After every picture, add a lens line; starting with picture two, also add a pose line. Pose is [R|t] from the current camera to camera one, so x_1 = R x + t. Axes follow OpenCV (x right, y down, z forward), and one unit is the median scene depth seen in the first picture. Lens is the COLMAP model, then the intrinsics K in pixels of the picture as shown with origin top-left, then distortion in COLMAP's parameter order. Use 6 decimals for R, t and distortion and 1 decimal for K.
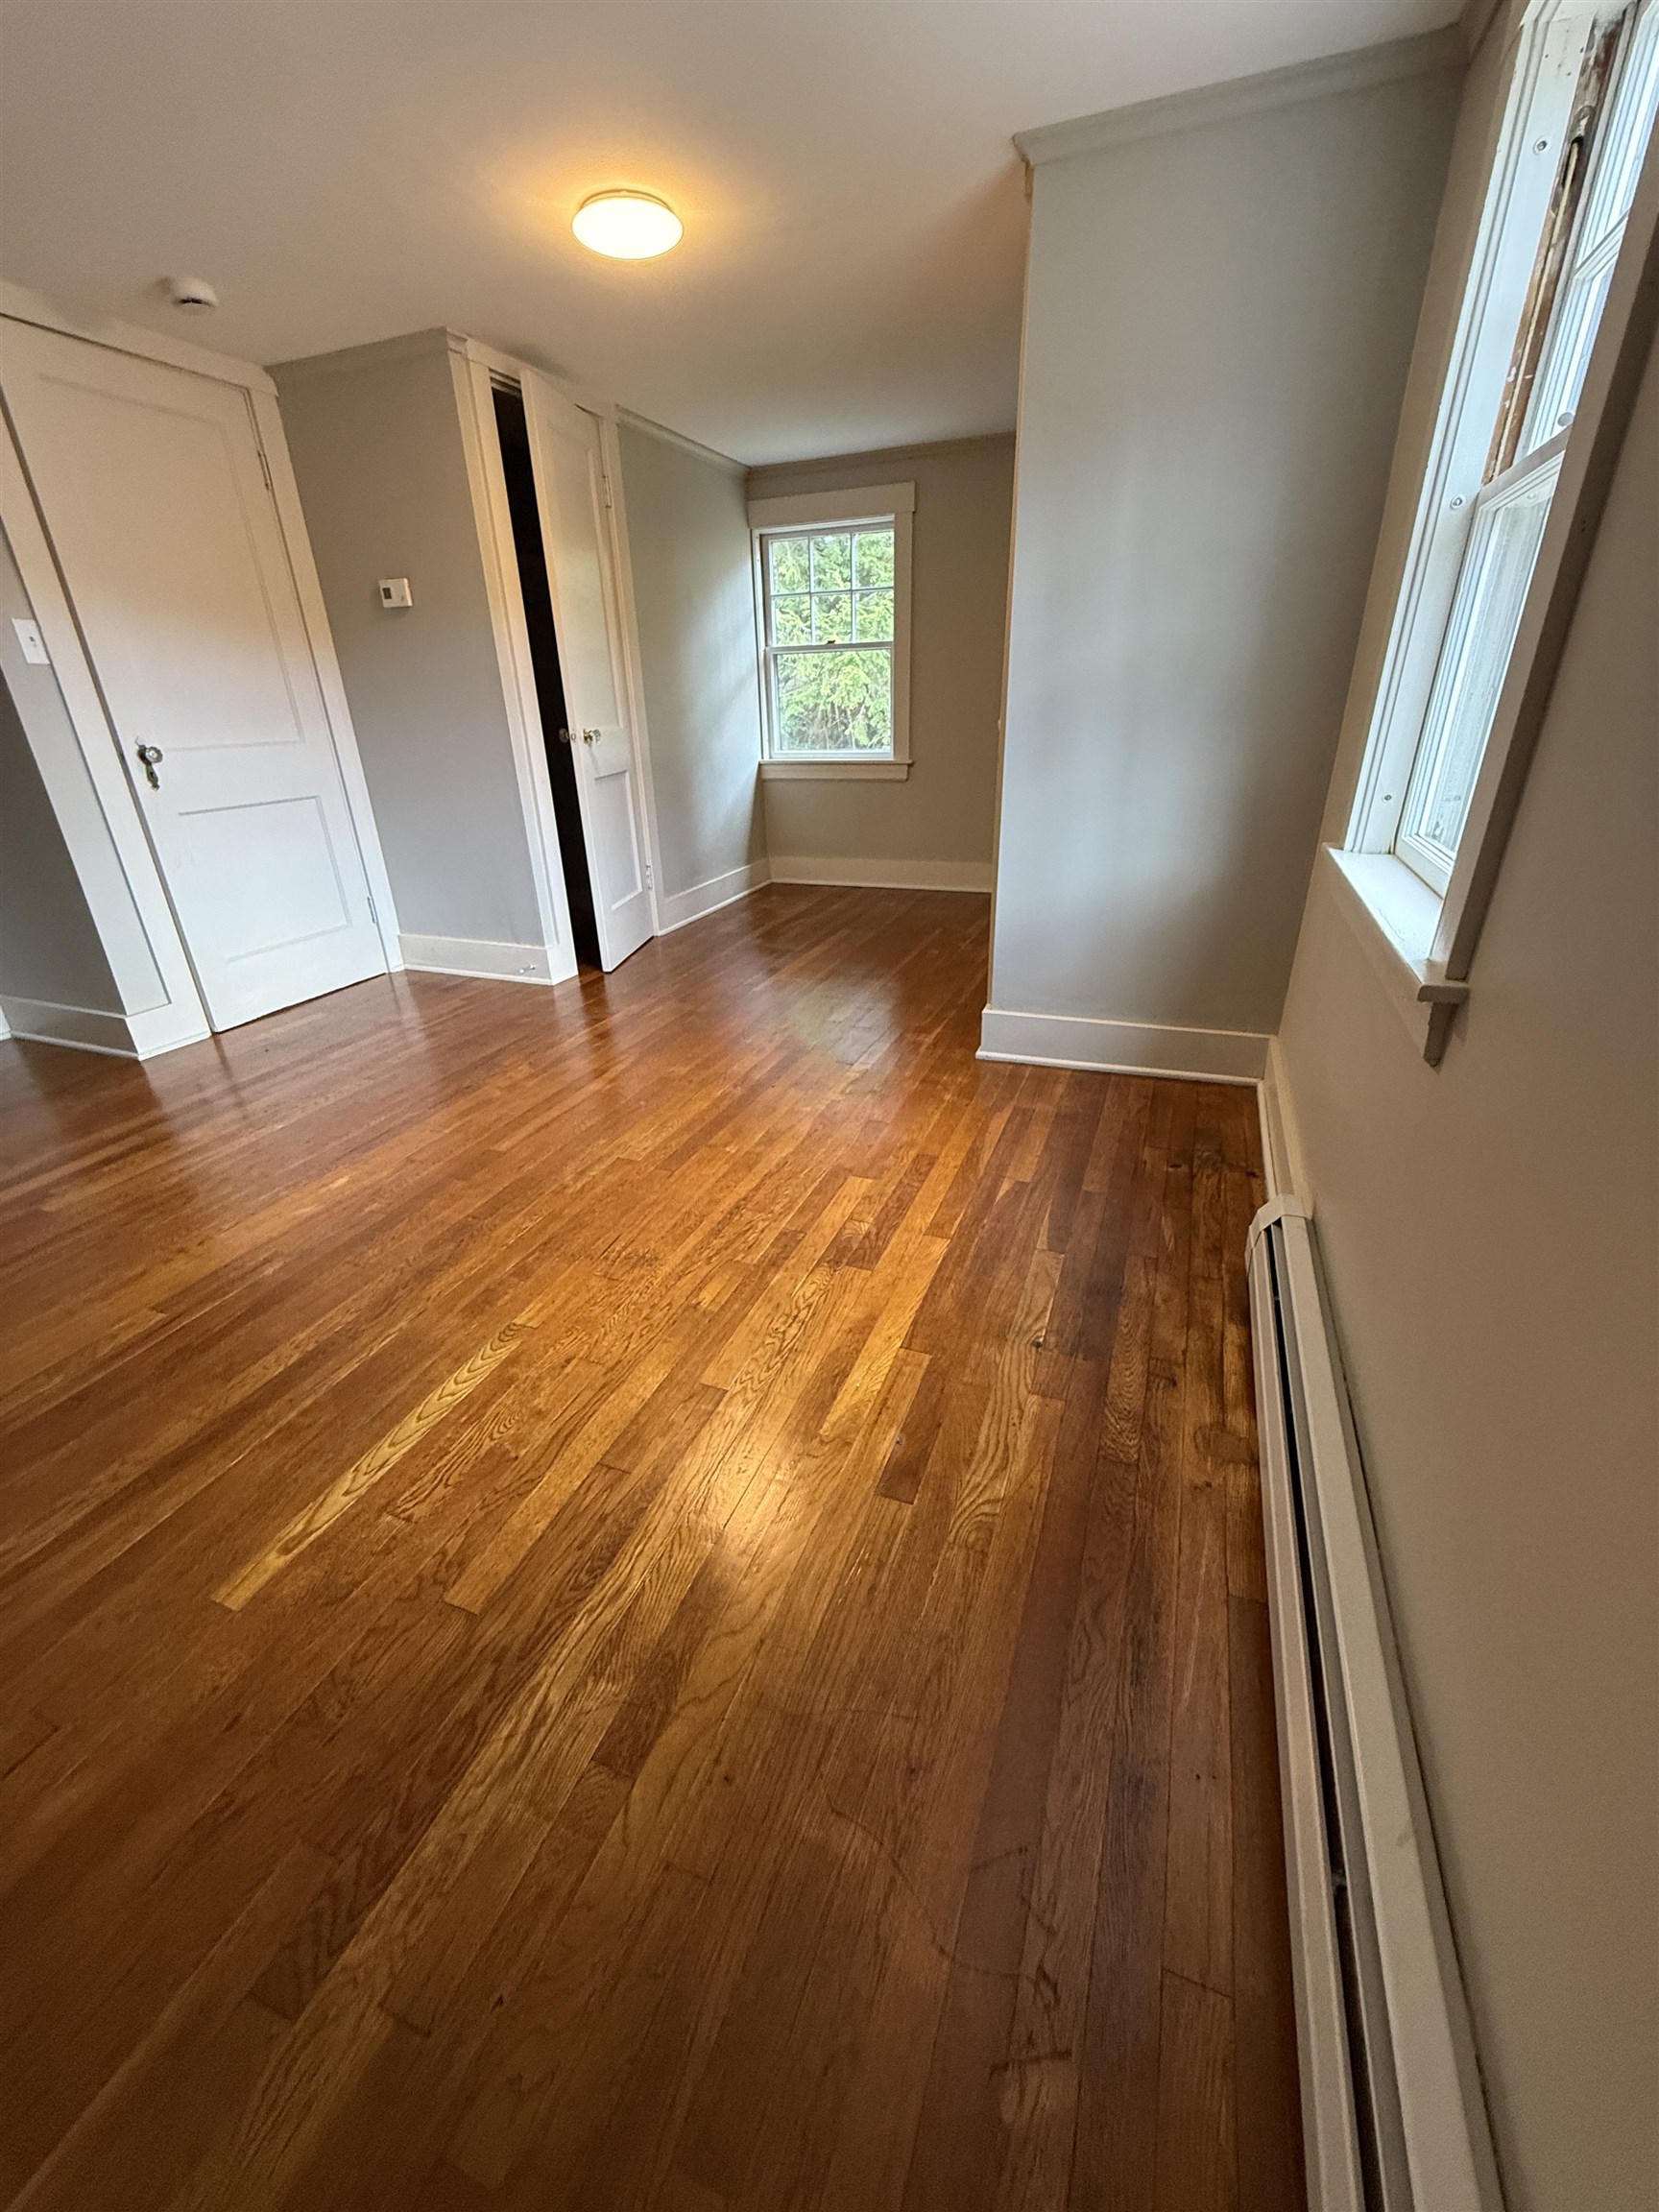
lens RADIAL K [[877.9, 0, 829.5], [0, 877.9, 1106.0], [0, 0, 1]] dist [-0.000445, 0.000057]
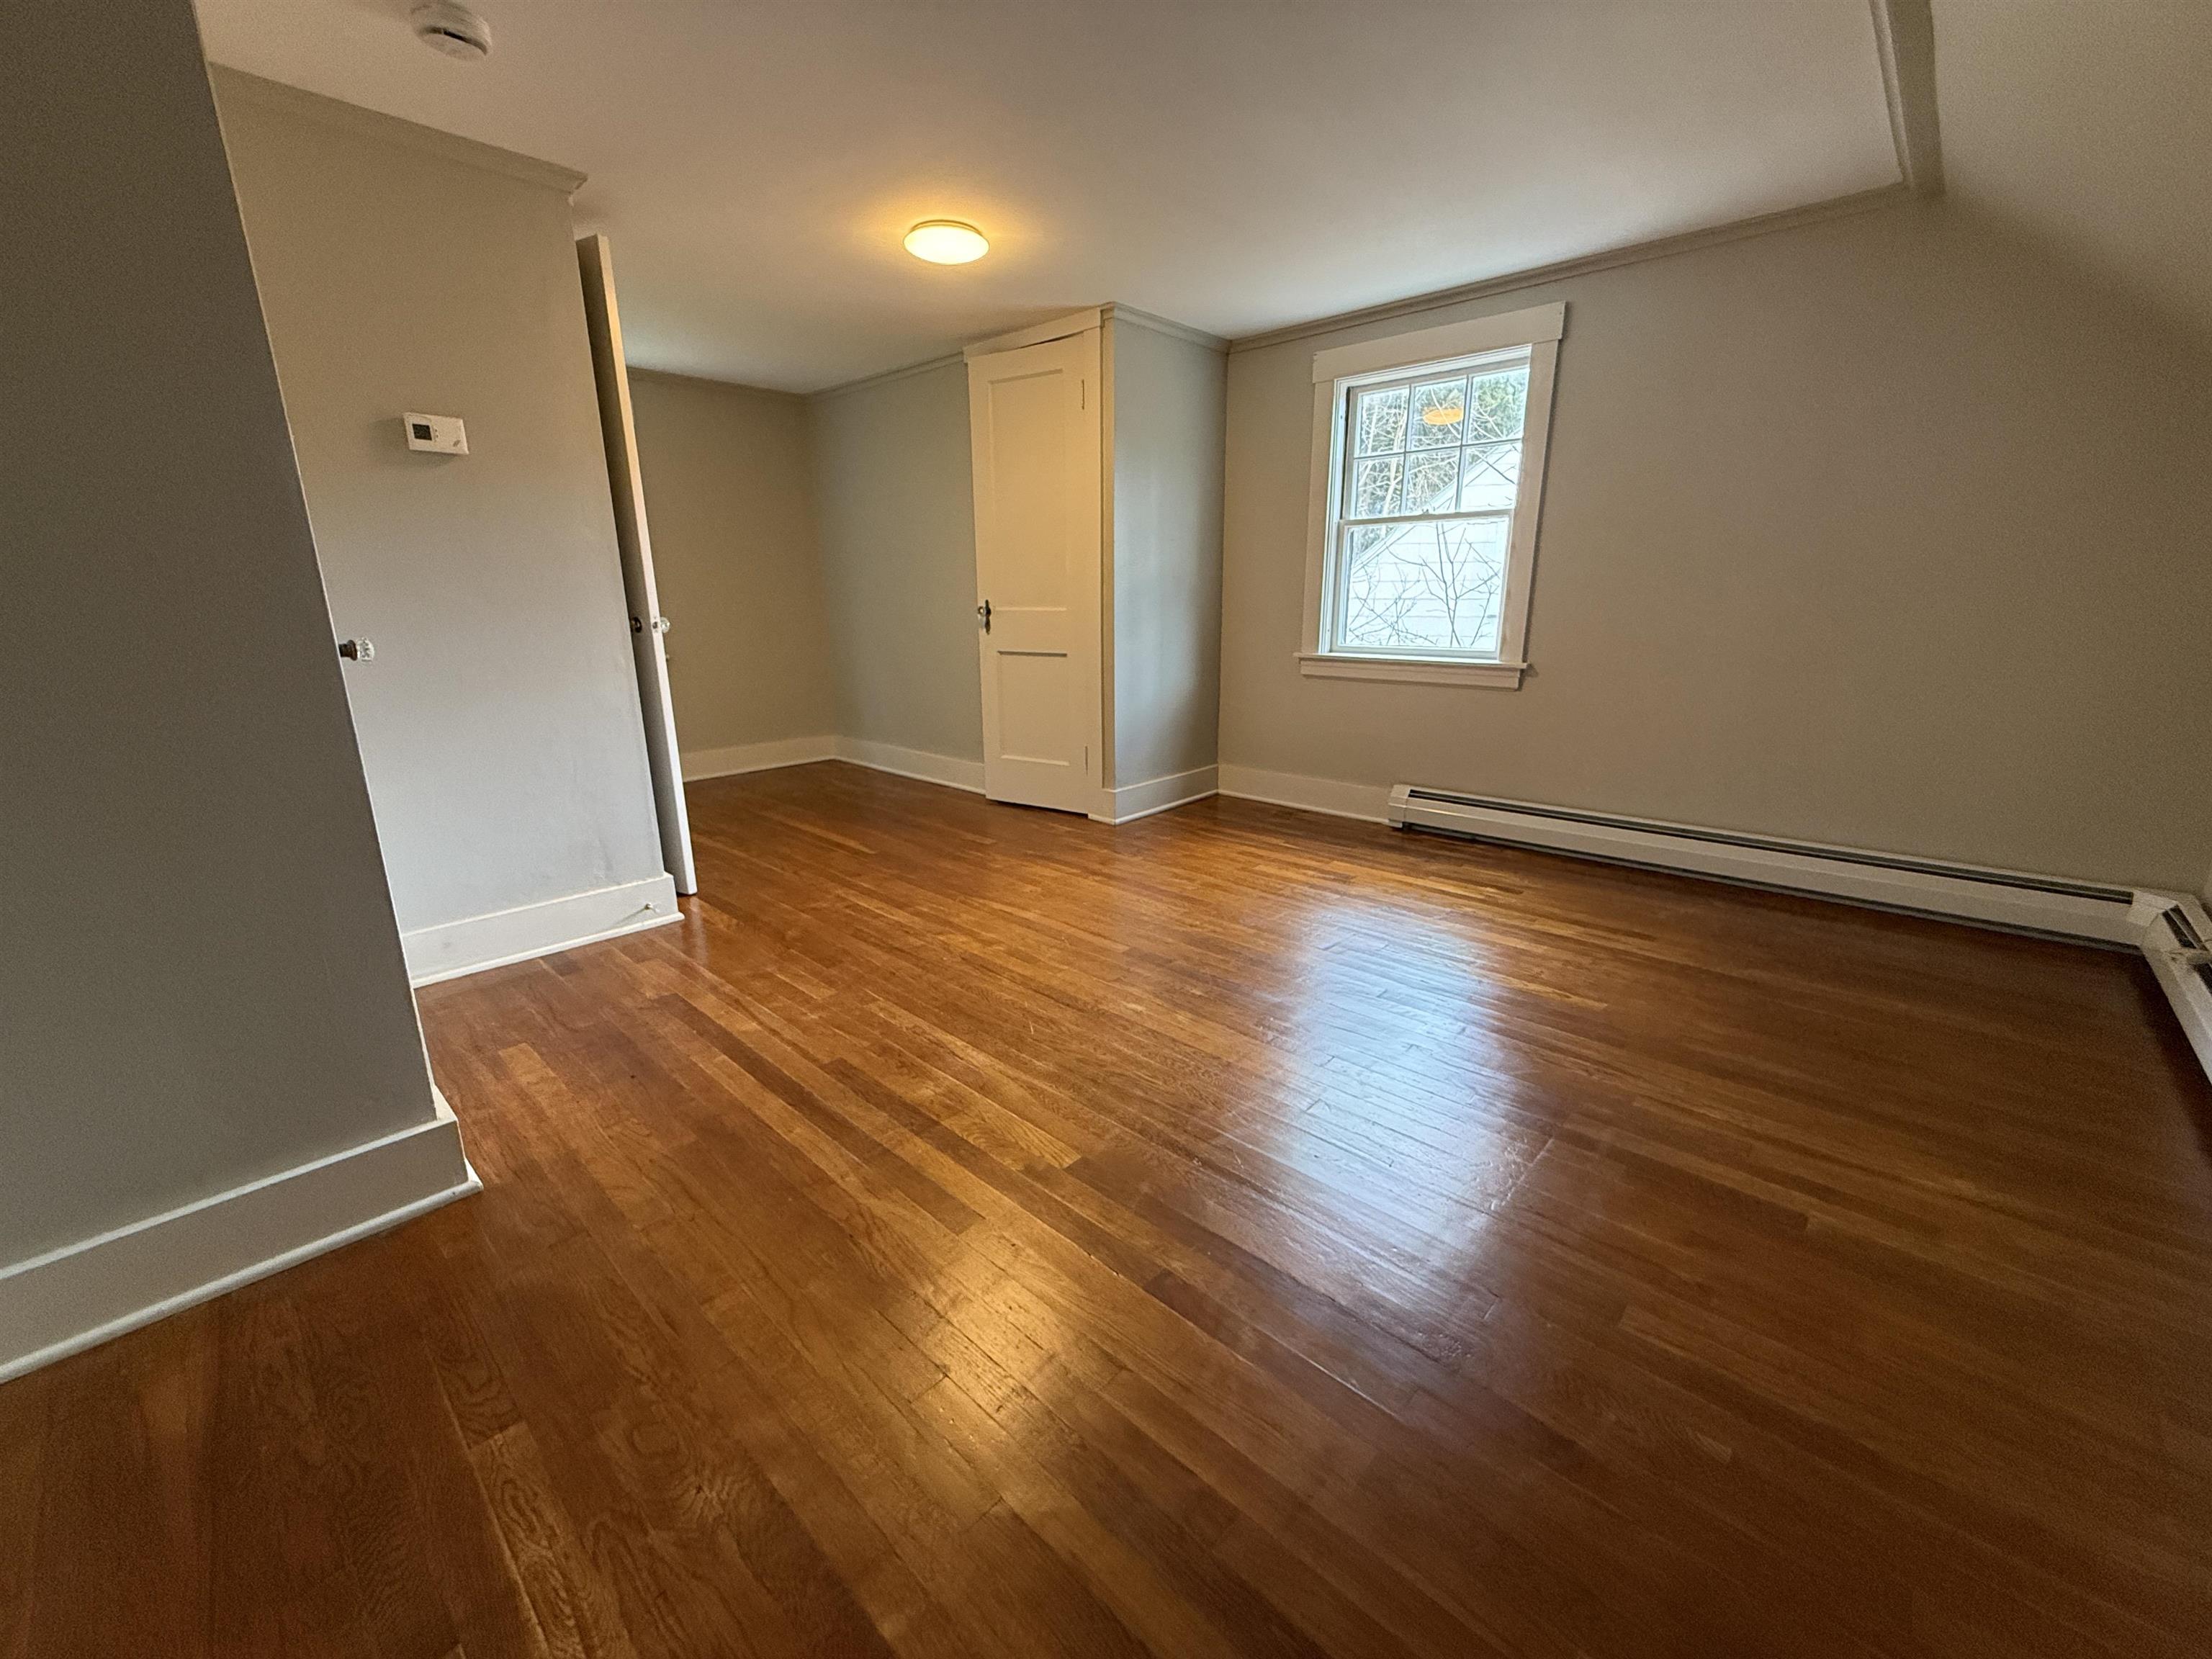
lens RADIAL K [[877.9, 0, 1106.0], [0, 877.9, 829.5], [0, 0, 1]] dist [-0.000445, 0.000057]
pose [[0.365609, -0.219445, 0.904530, -1.425544], [0.391568, 0.917892, 0.064416, -0.182059], [-0.844396, 0.330634, 0.421517, 0.503246]]
